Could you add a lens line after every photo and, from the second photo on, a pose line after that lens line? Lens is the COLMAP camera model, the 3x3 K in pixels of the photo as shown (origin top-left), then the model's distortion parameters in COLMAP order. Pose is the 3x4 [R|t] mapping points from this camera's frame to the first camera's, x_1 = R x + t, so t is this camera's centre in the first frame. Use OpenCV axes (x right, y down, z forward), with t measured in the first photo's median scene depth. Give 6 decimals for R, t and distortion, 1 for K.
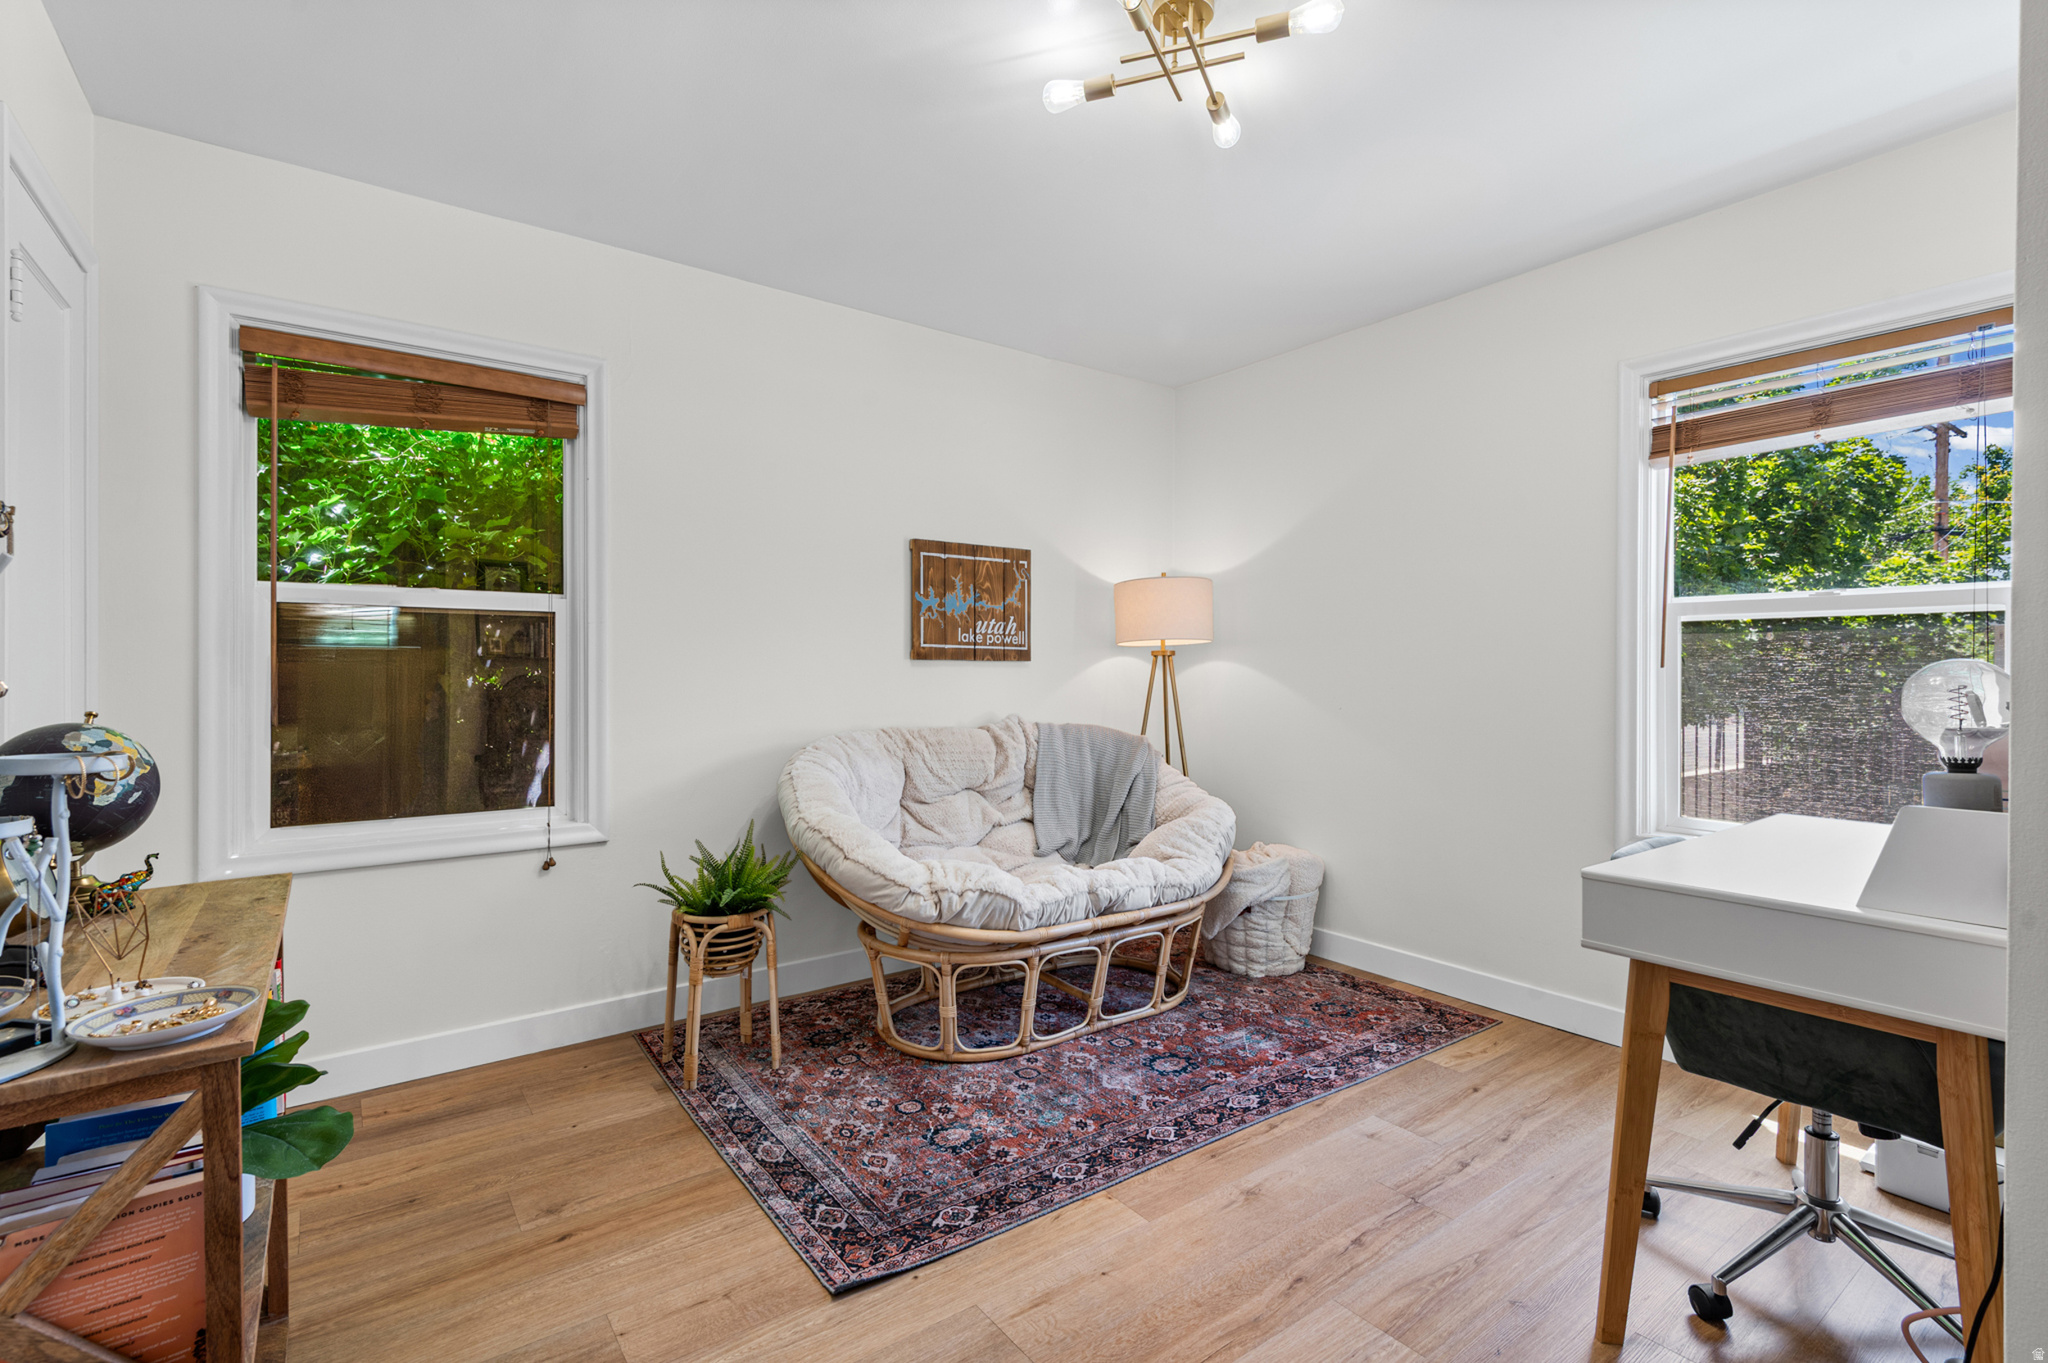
lens RADIAL K [[934.0, 0, 1024.0], [0, 934.0, 681.5], [0, 0, 1]] dist [0.001018, 0.000142]
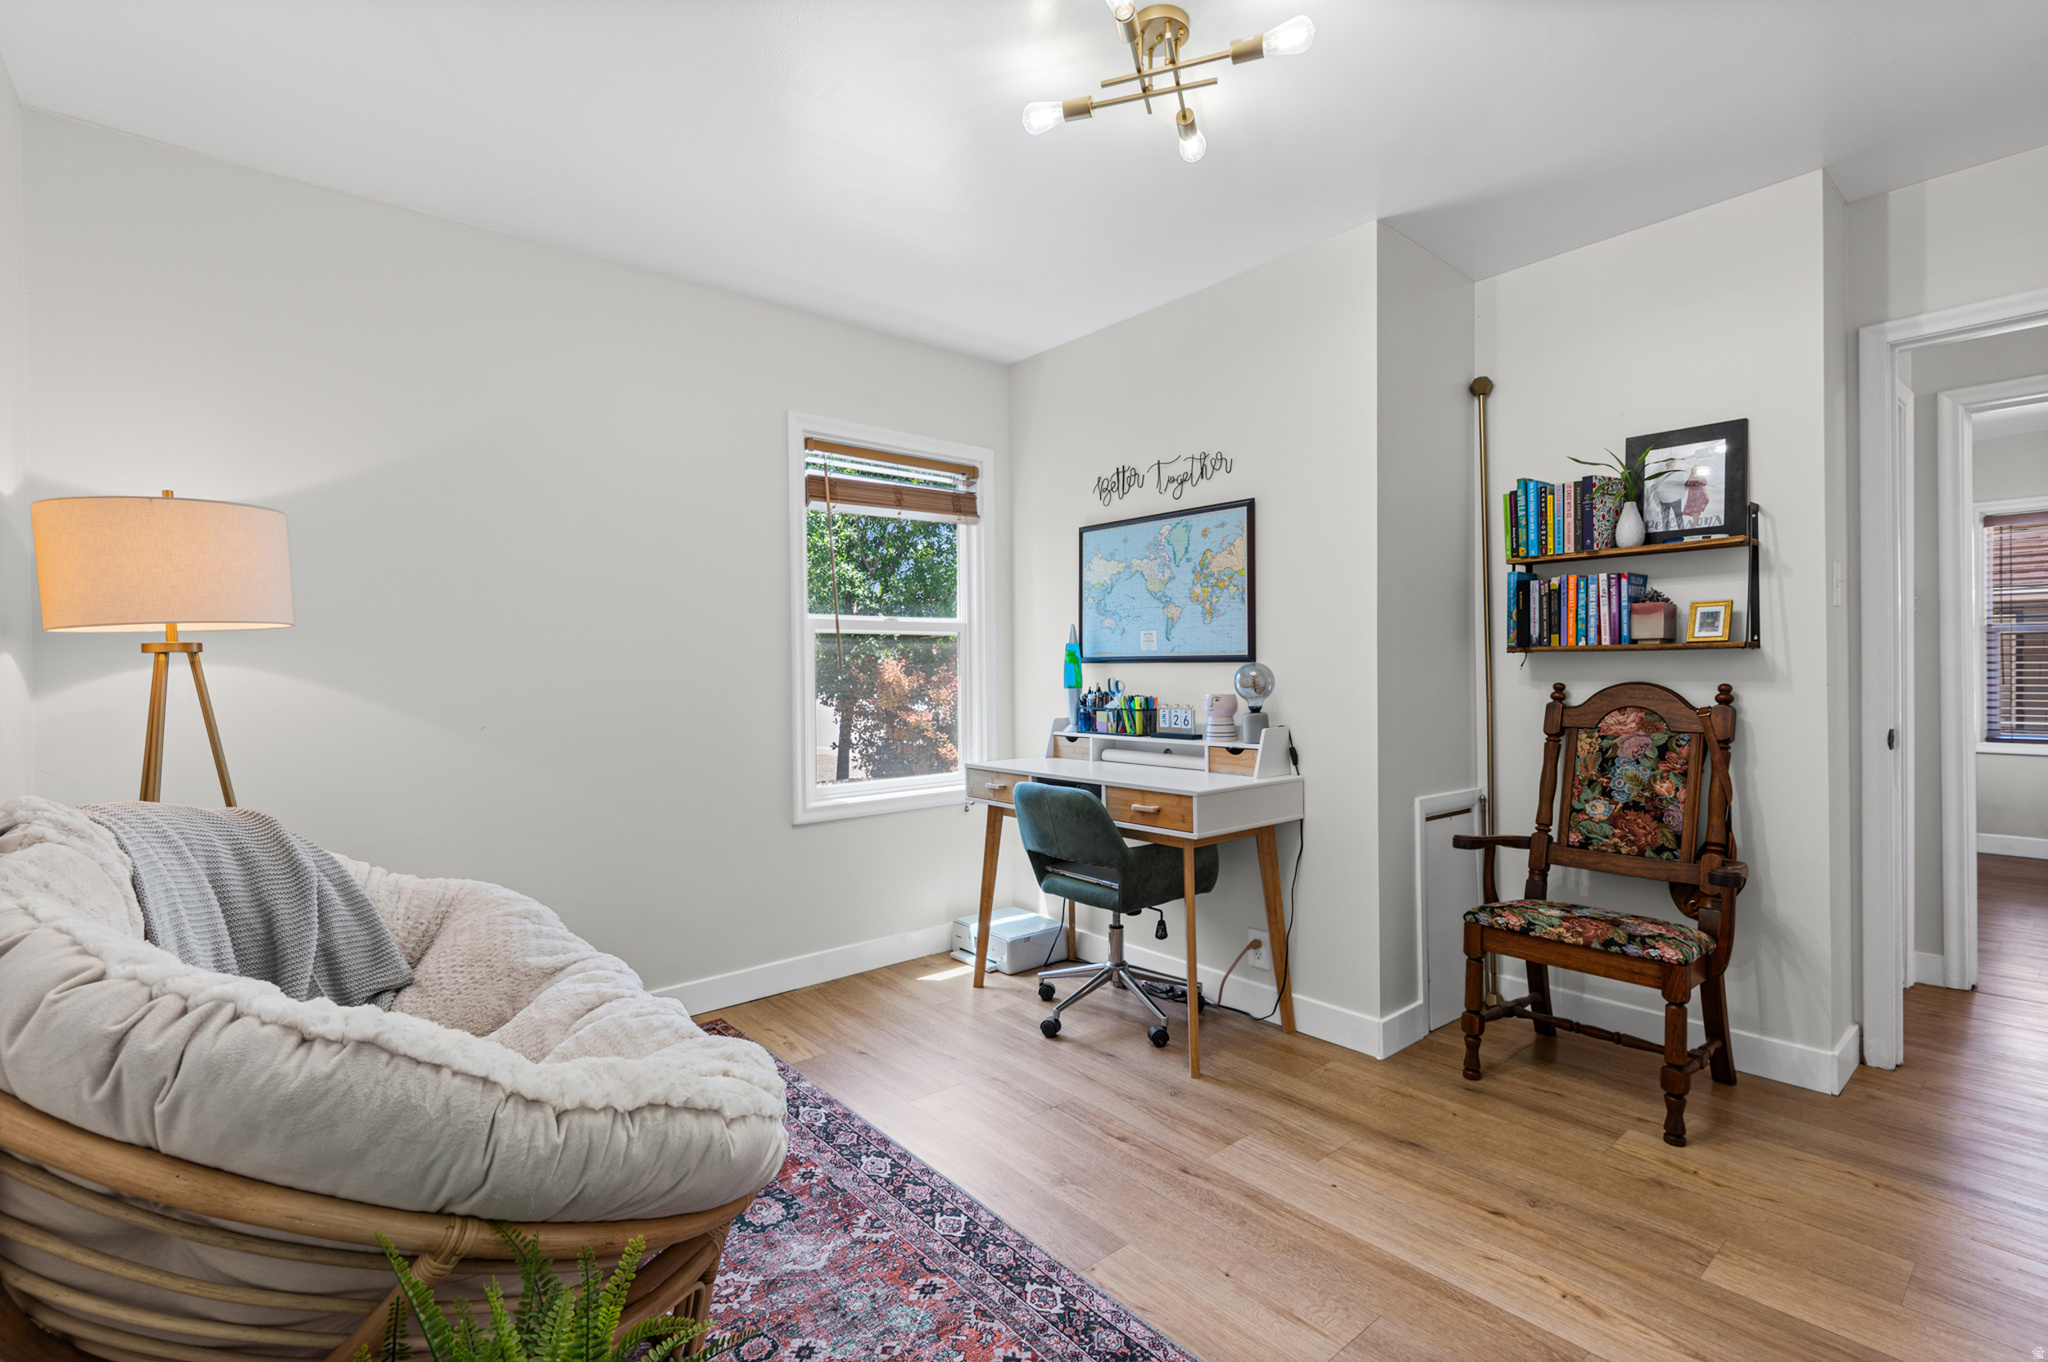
lens RADIAL K [[926.2, 0, 1020.7], [0, 926.2, 663.1], [0, 0, 1]] dist [0.019073, -0.000048]
pose [[-0.067614, 0.001004, 0.997711, -0.639351], [0.019261, 0.999814, 0.000299, -0.020074], [-0.997526, 0.019237, -0.067620, 0.904438]]
